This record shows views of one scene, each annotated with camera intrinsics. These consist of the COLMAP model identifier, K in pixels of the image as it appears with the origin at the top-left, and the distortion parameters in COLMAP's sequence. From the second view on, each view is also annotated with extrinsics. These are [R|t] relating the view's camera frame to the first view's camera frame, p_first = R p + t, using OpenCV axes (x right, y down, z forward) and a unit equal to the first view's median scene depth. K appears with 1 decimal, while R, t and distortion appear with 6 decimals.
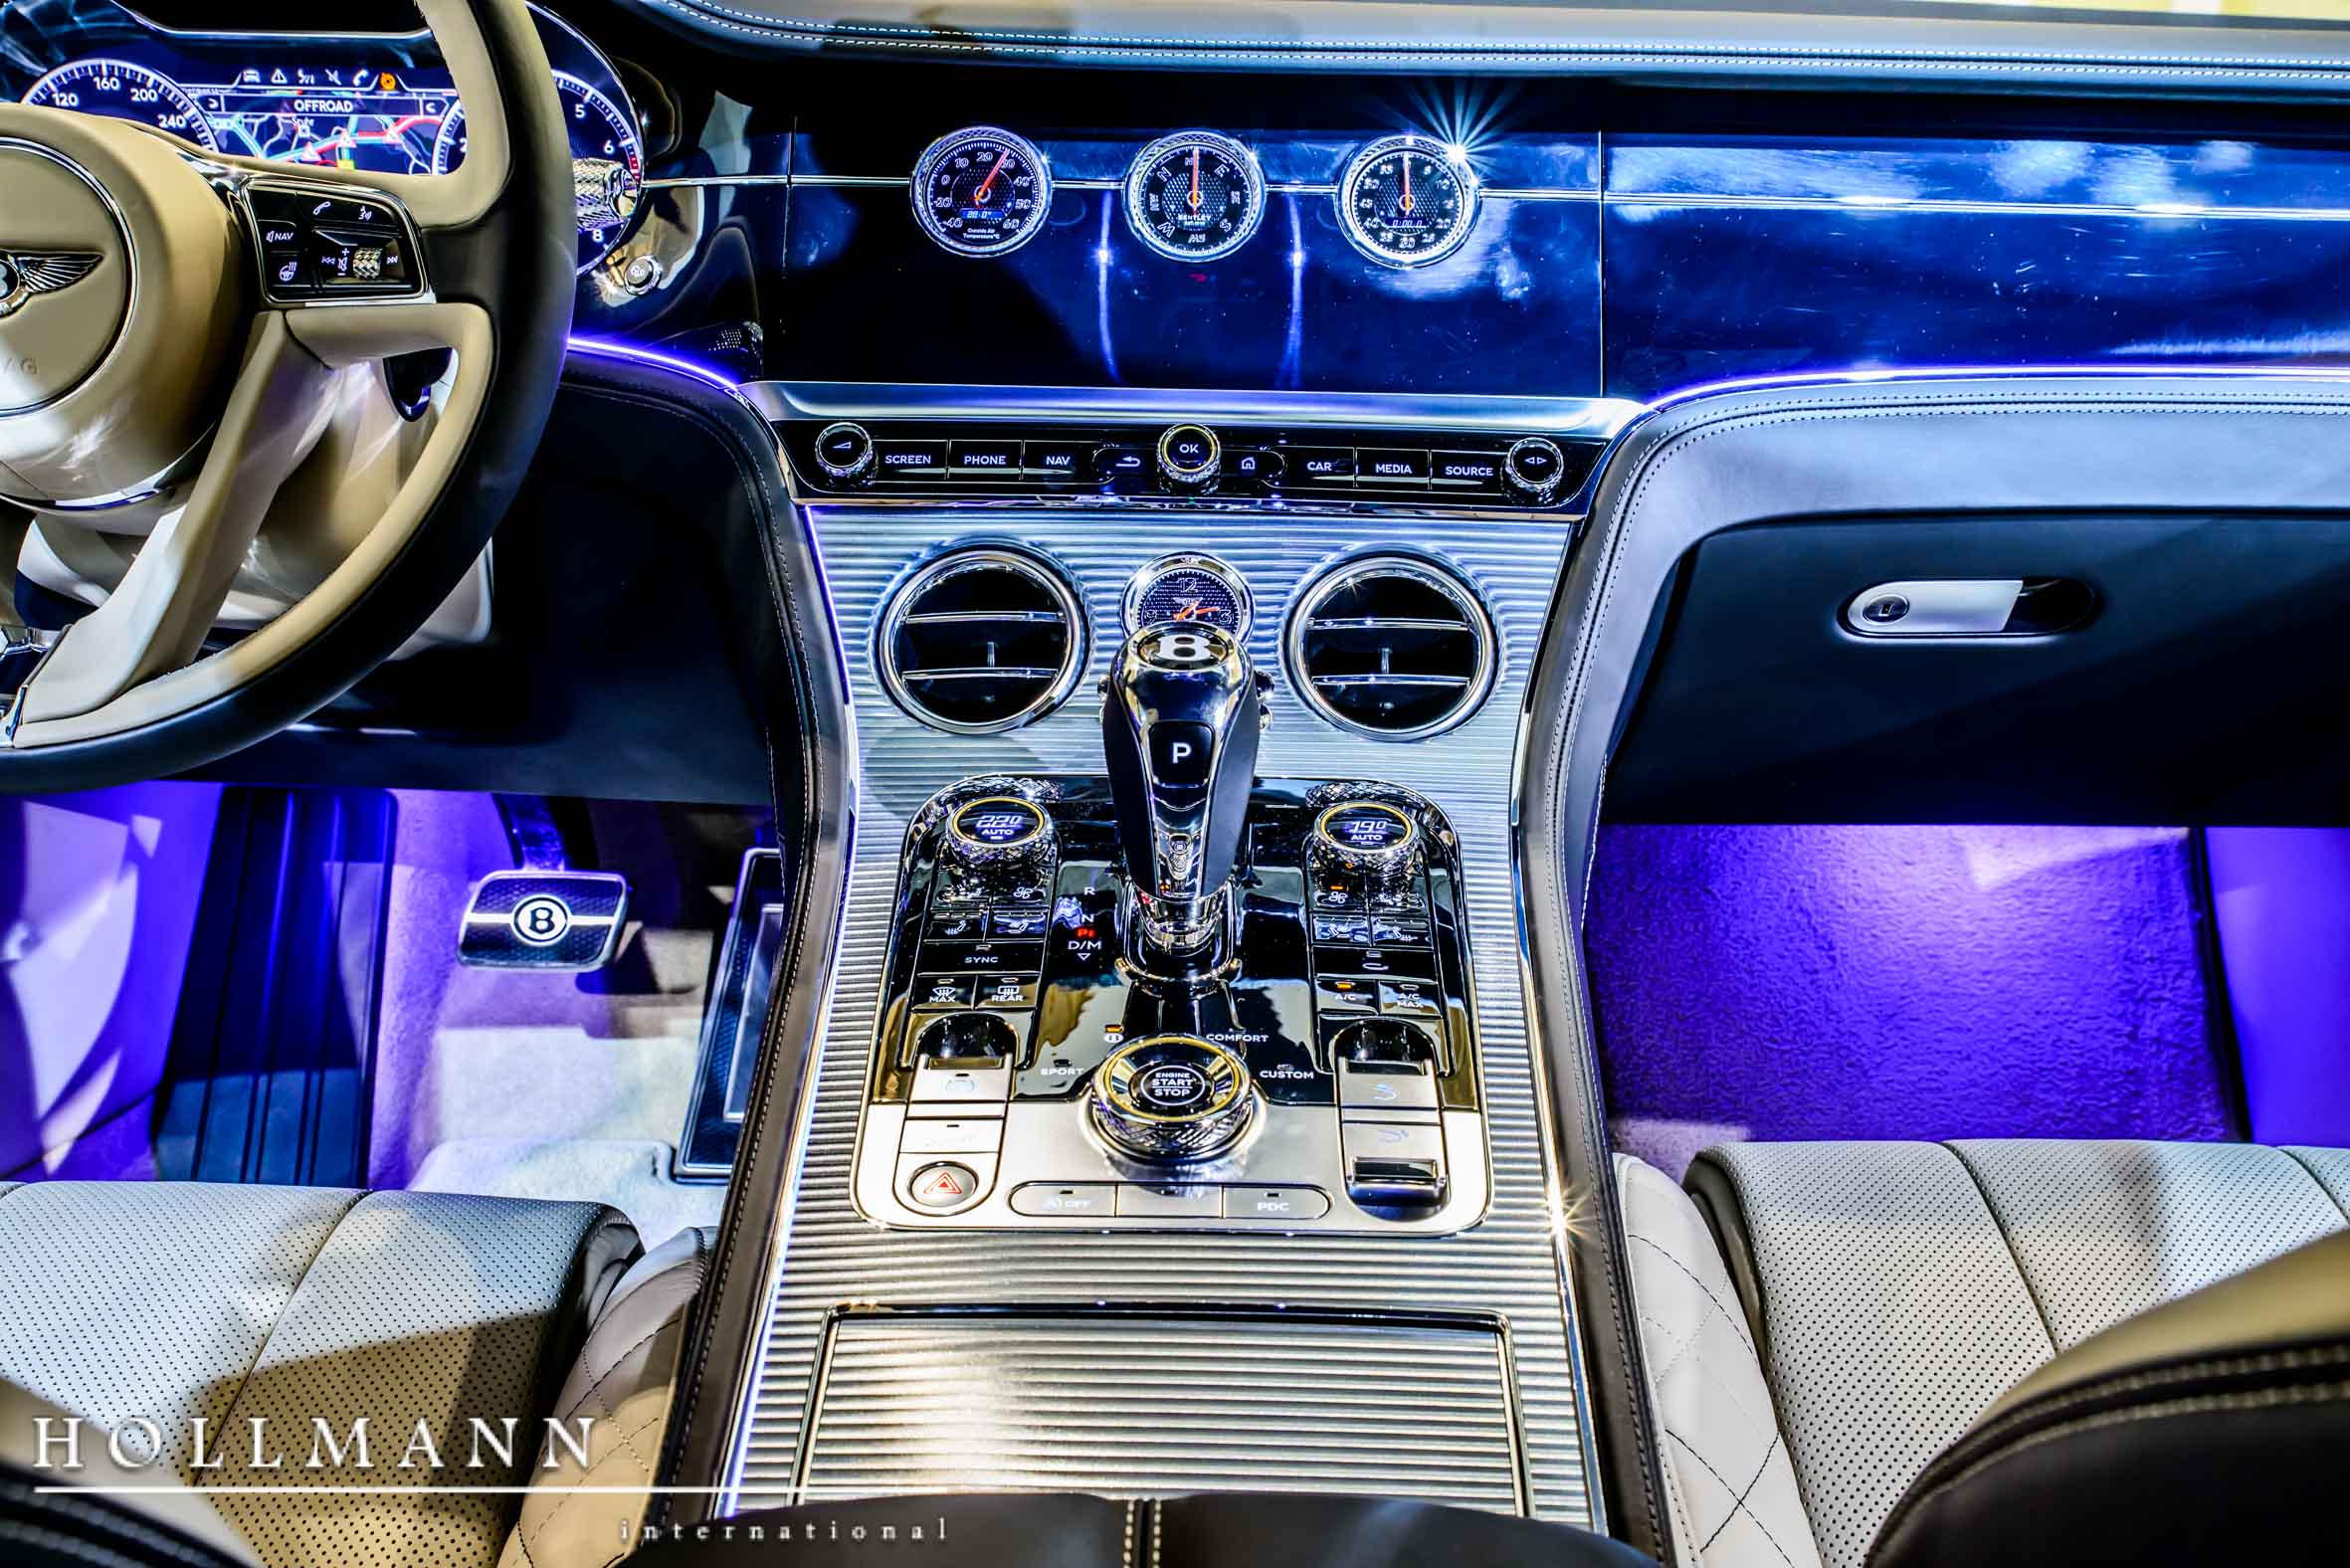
lens RADIAL K [[2206.7, 0, 1180.9], [0, 2206.7, 787.1], [0, 0, 1]] dist [0.005919, 0.000000]
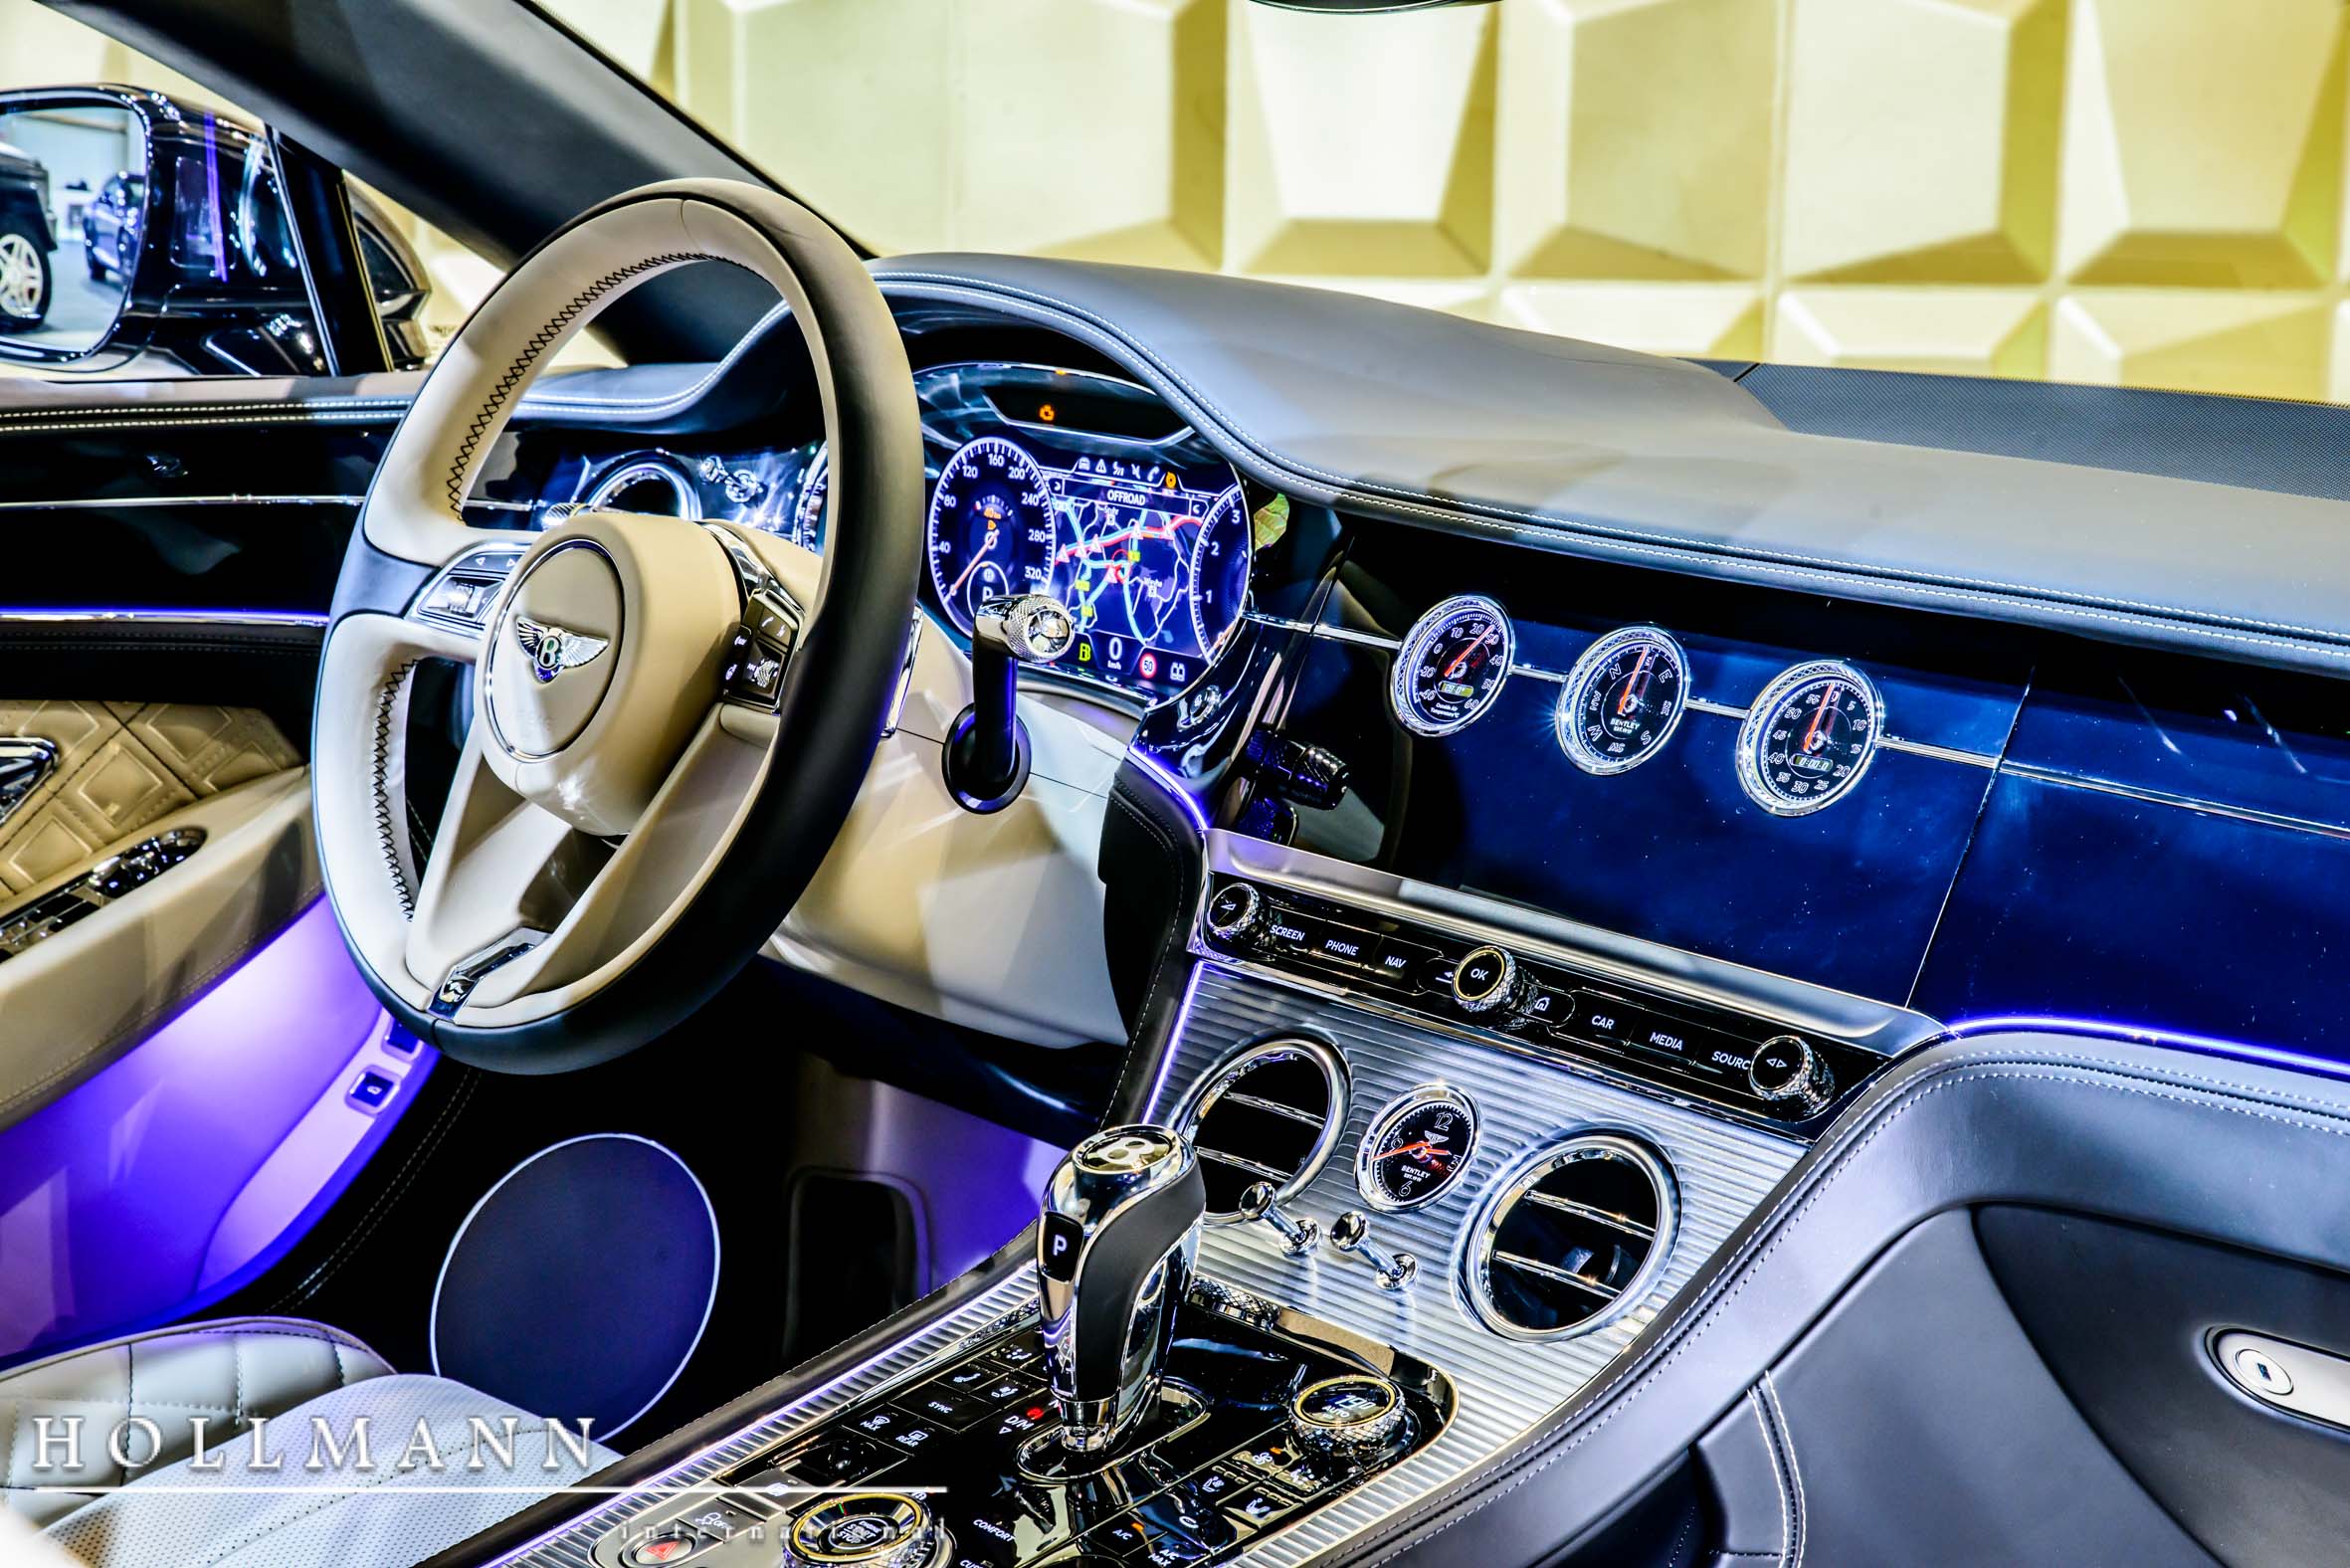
lens RADIAL K [[3901.7, 0, 1189.7], [0, 3901.7, 792.0], [0, 0, 1]] dist [0.216609, 0.000000]
pose [[0.661455, 0.142337, -0.736354, 1.061996], [-0.245535, 0.968816, -0.033288, -0.140007], [0.708653, 0.202819, 0.675777, -0.170262]]
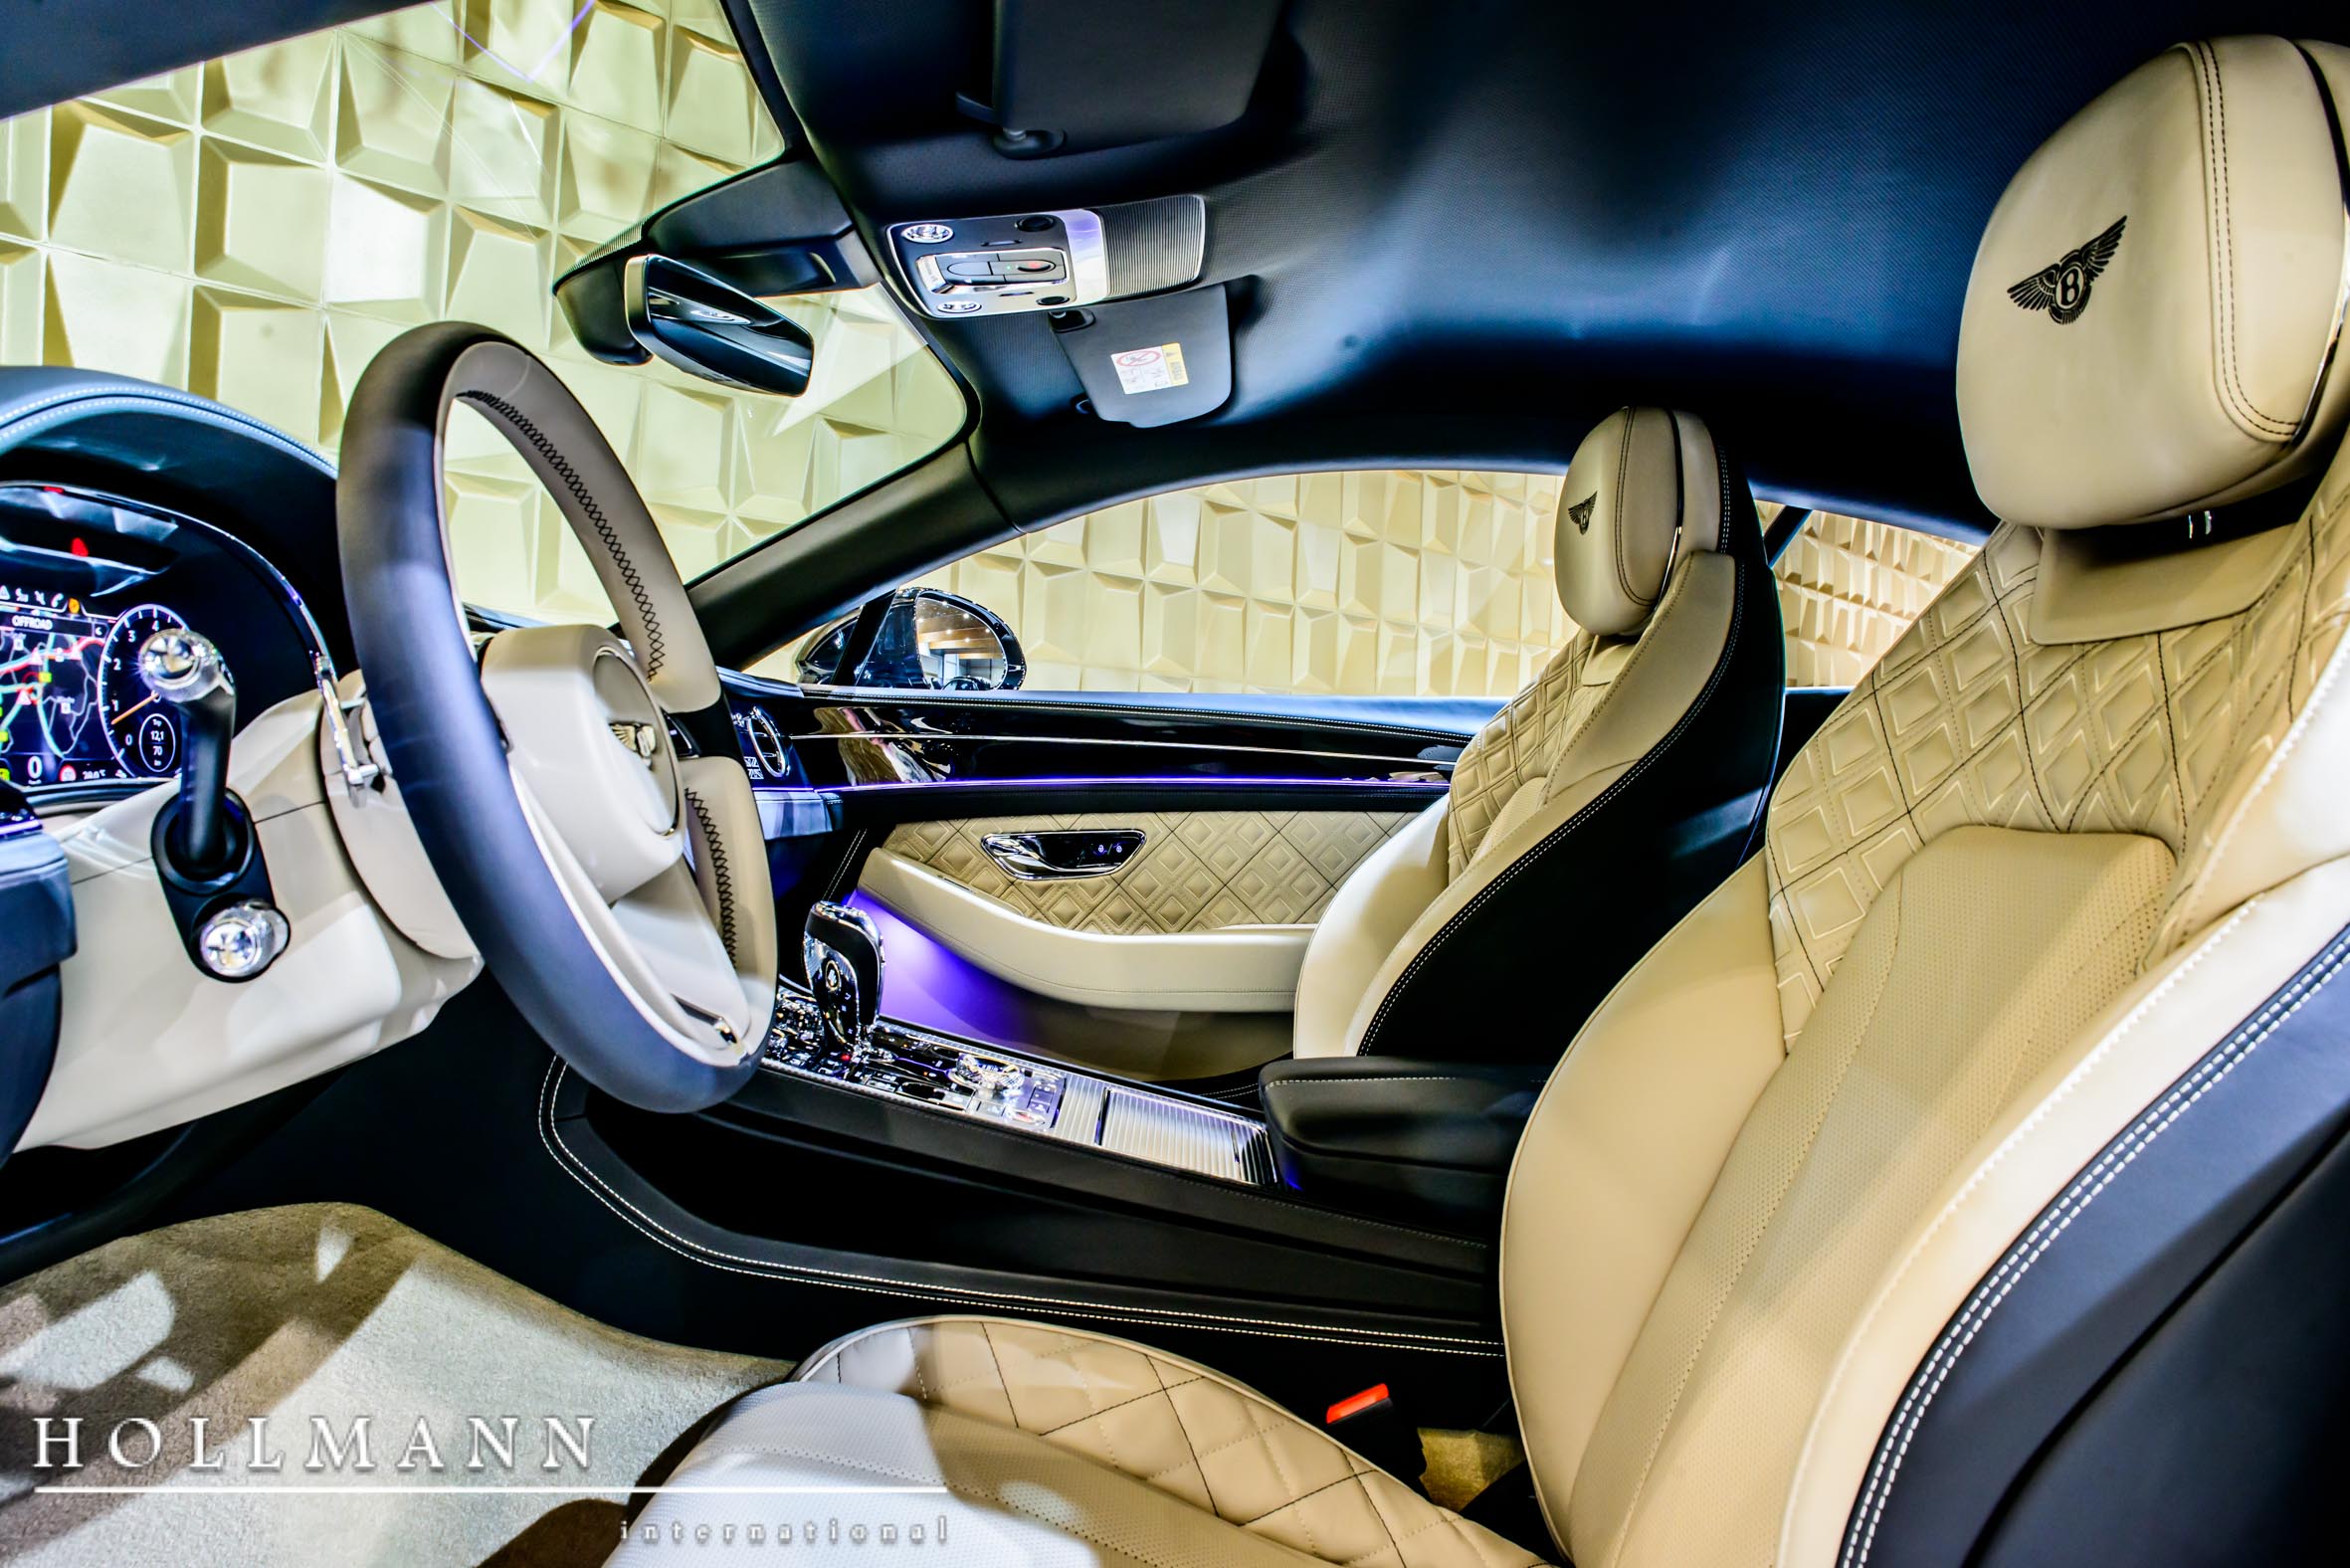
lens RADIAL K [[1616.6, 0, 1180.6], [0, 1616.6, 773.0], [0, 0, 1]] dist [-0.109863, 0.065128]
pose [[-0.027083, -0.021872, 0.999394, -1.271248], [0.275695, 0.960823, 0.028499, -0.119942], [-0.960864, 0.276300, -0.019992, 0.559782]]
